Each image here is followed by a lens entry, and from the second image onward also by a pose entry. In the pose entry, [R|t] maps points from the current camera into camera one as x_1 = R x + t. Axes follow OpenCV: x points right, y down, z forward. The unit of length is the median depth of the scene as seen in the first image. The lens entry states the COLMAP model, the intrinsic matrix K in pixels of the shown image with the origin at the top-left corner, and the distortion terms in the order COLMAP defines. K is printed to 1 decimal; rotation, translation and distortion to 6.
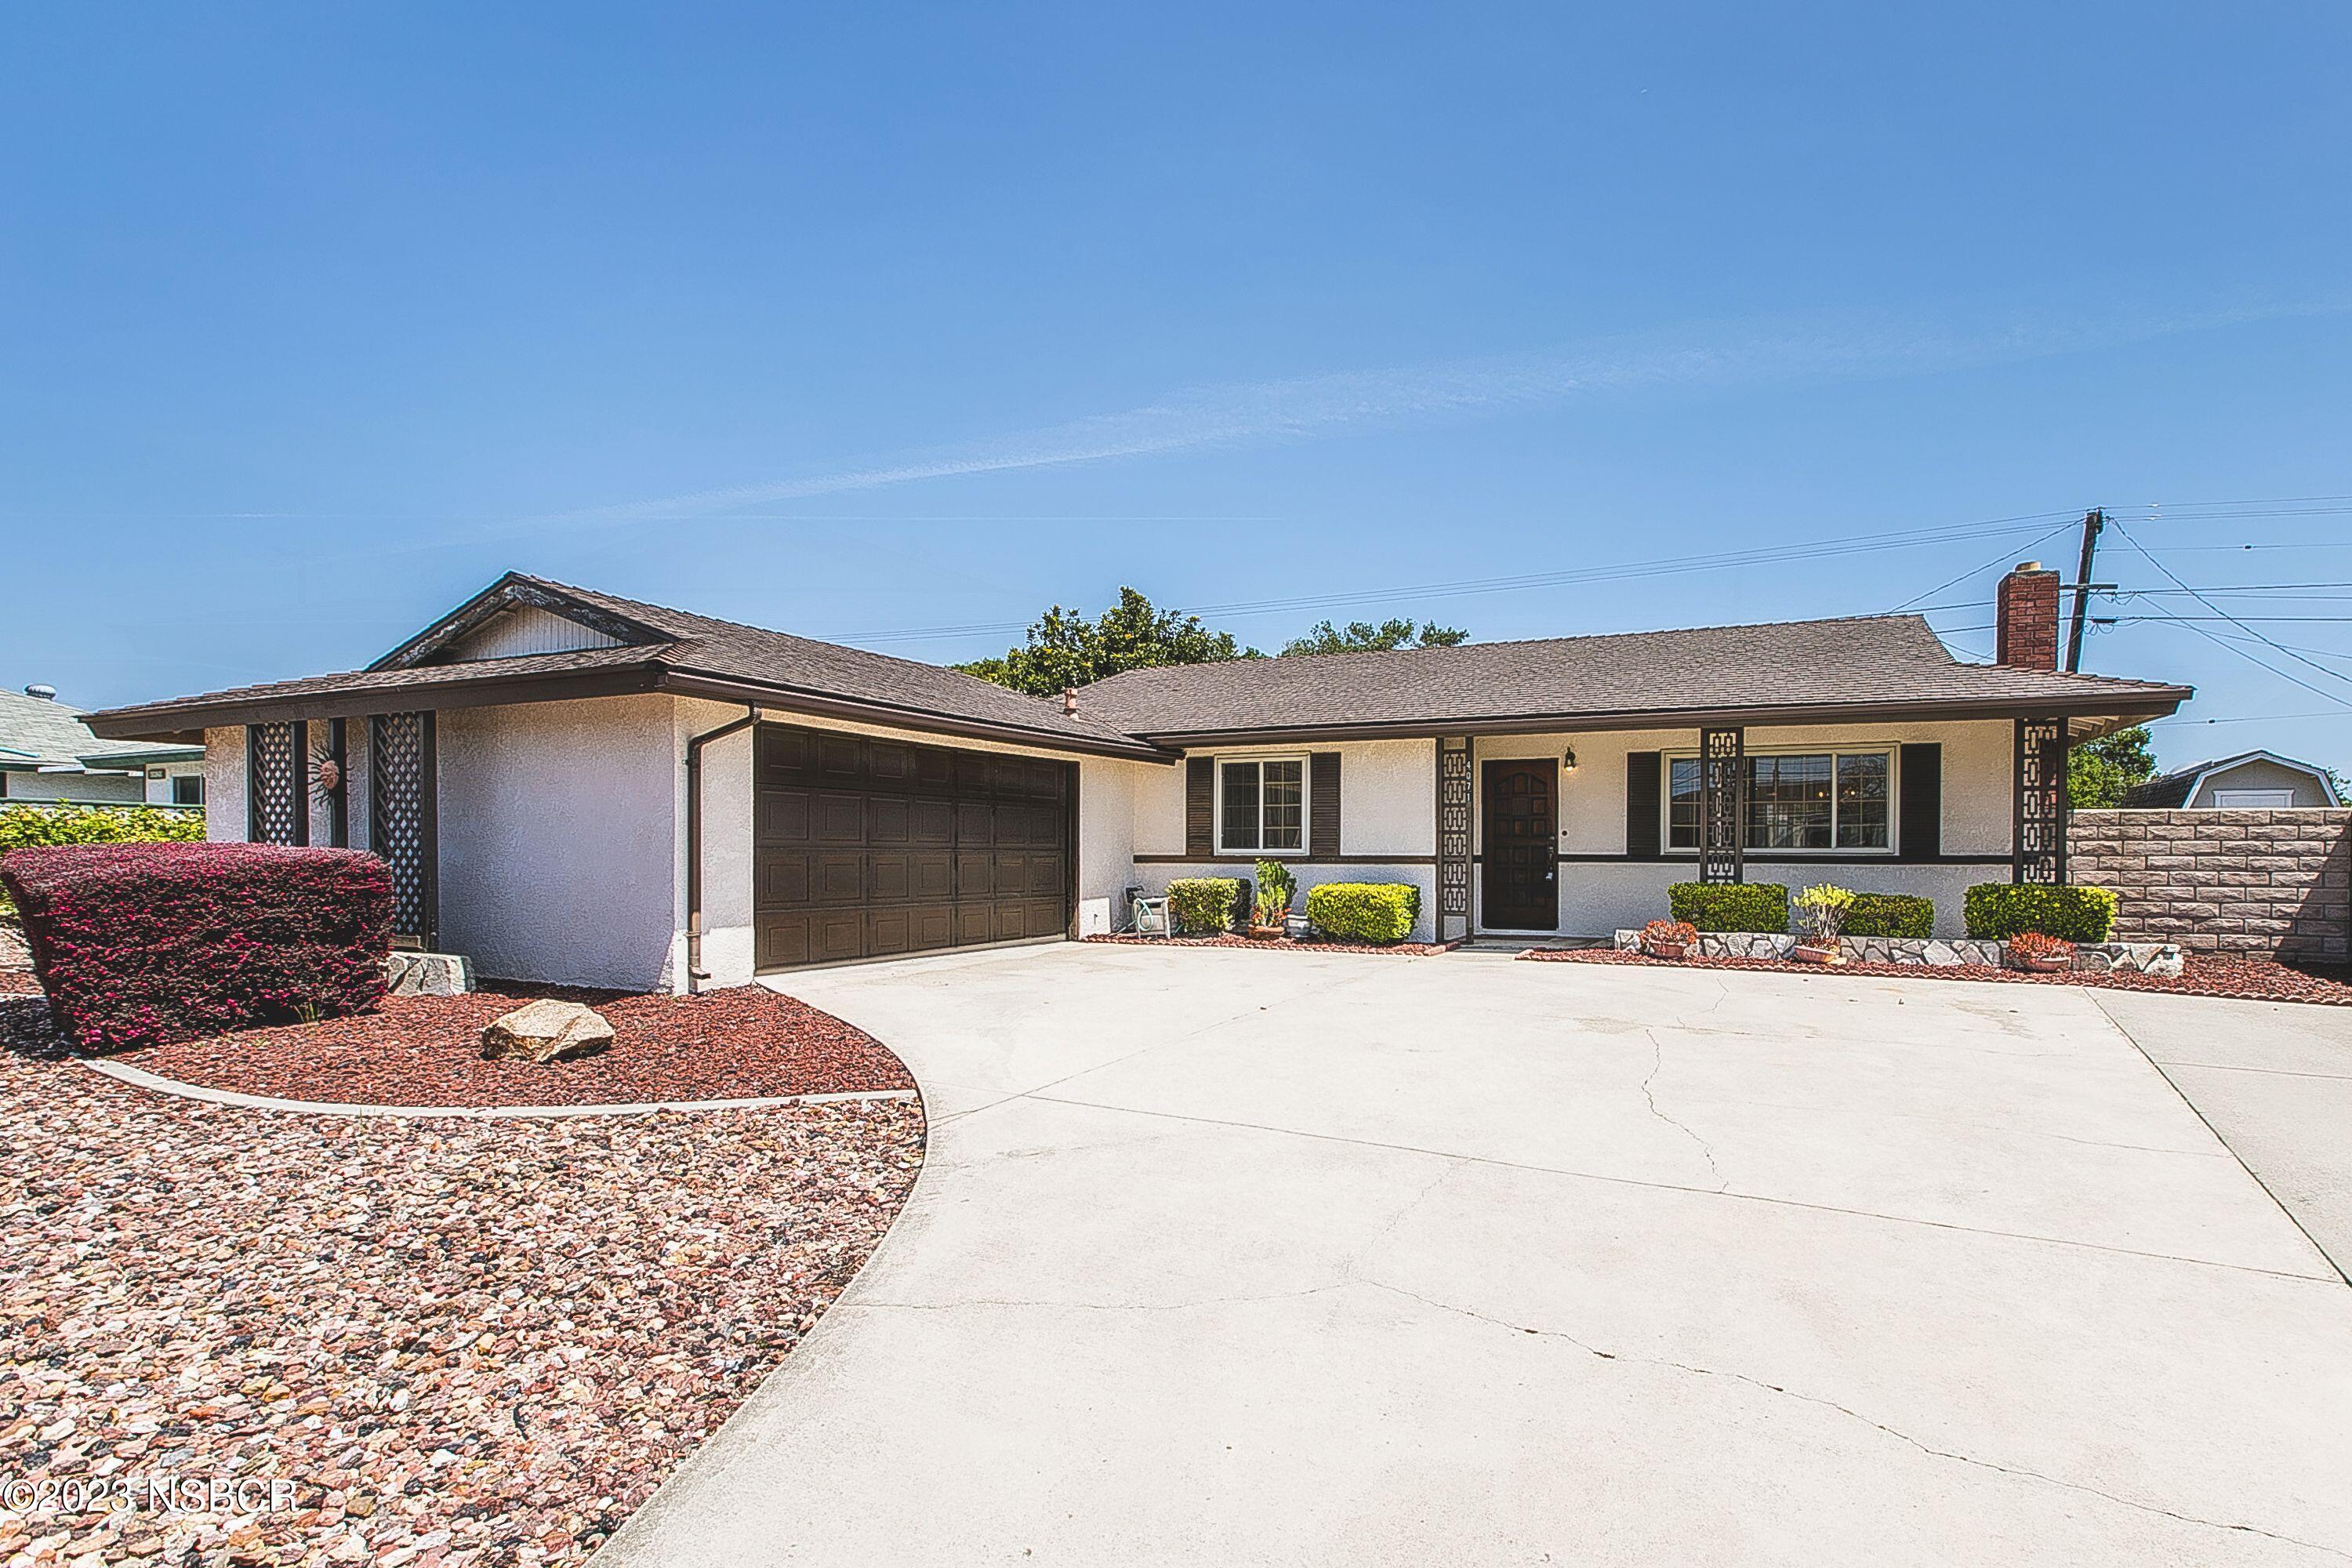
lens RADIAL K [[1068.8, 0, 1304.4], [0, 1068.8, 845.1], [0, 0, 1]] dist [-0.000190, 0.000086]
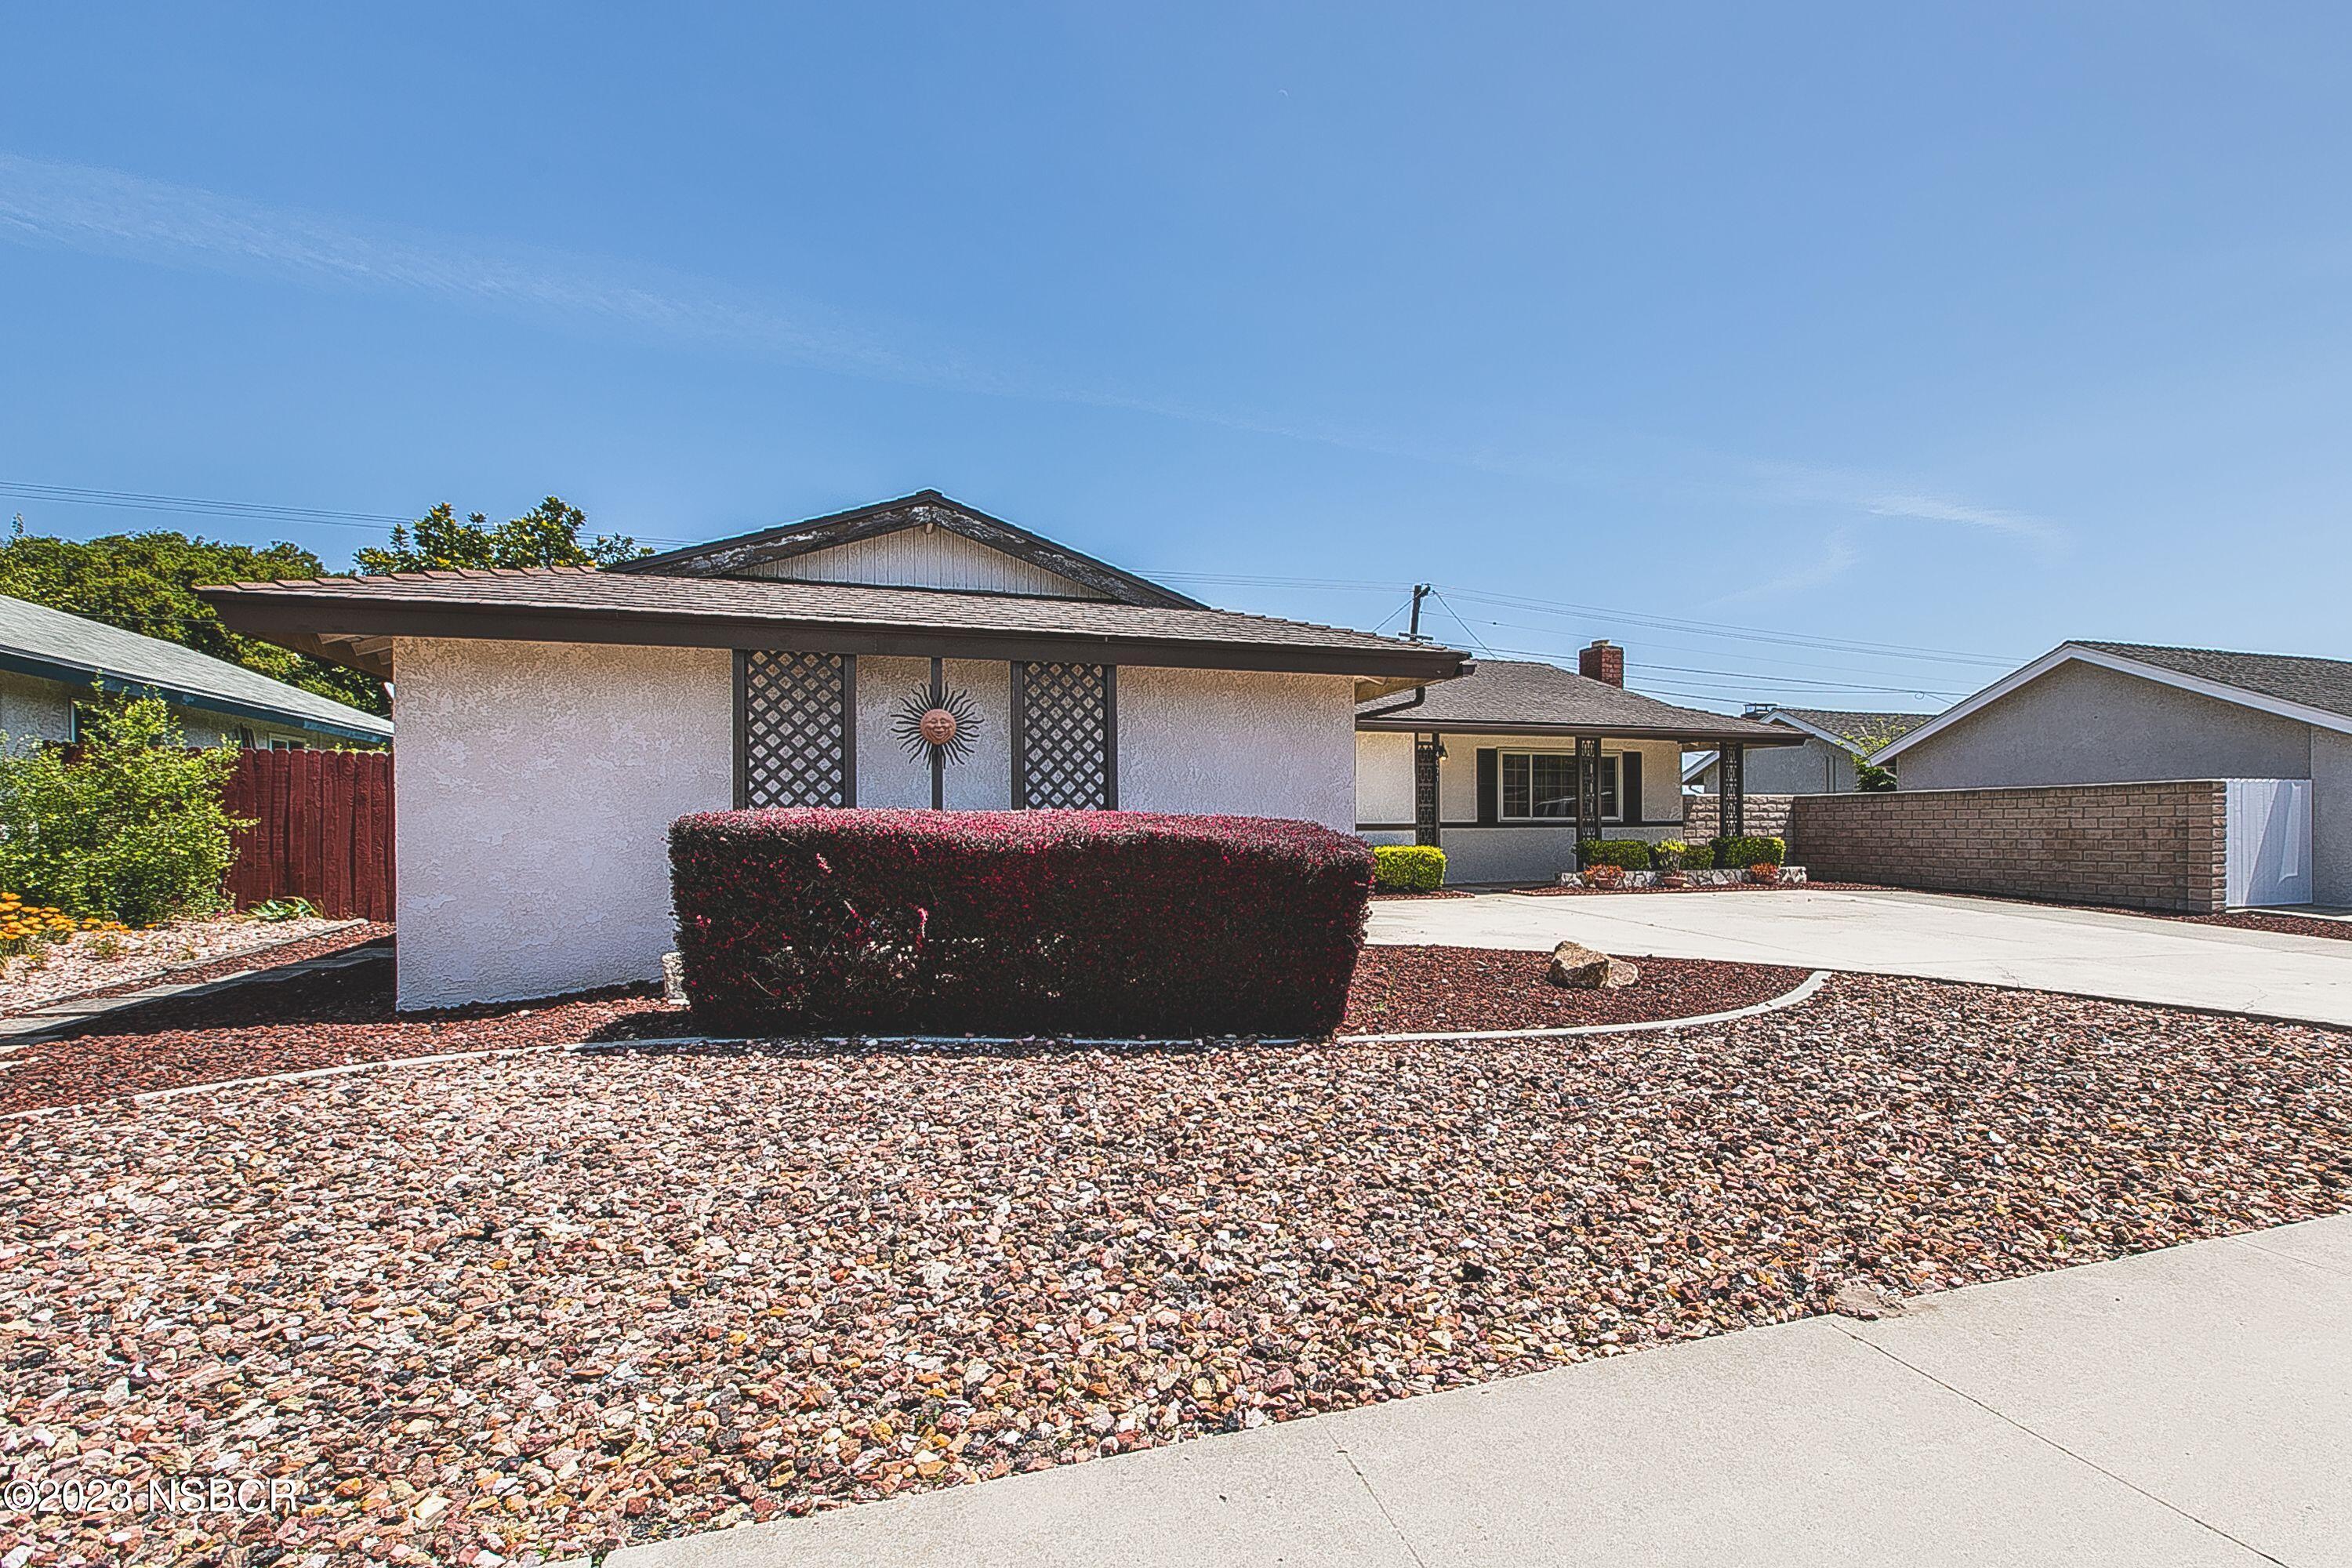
lens RADIAL K [[1089.6, 0, 1220.7], [0, 1089.6, 810.5], [0, 0, 1]] dist [0.001765, 0.000306]
pose [[0.753780, 0.002749, 0.657121, -0.930139], [0.003855, 0.999956, -0.008605, 0.004603], [-0.657116, 0.009019, 0.753736, 0.166020]]
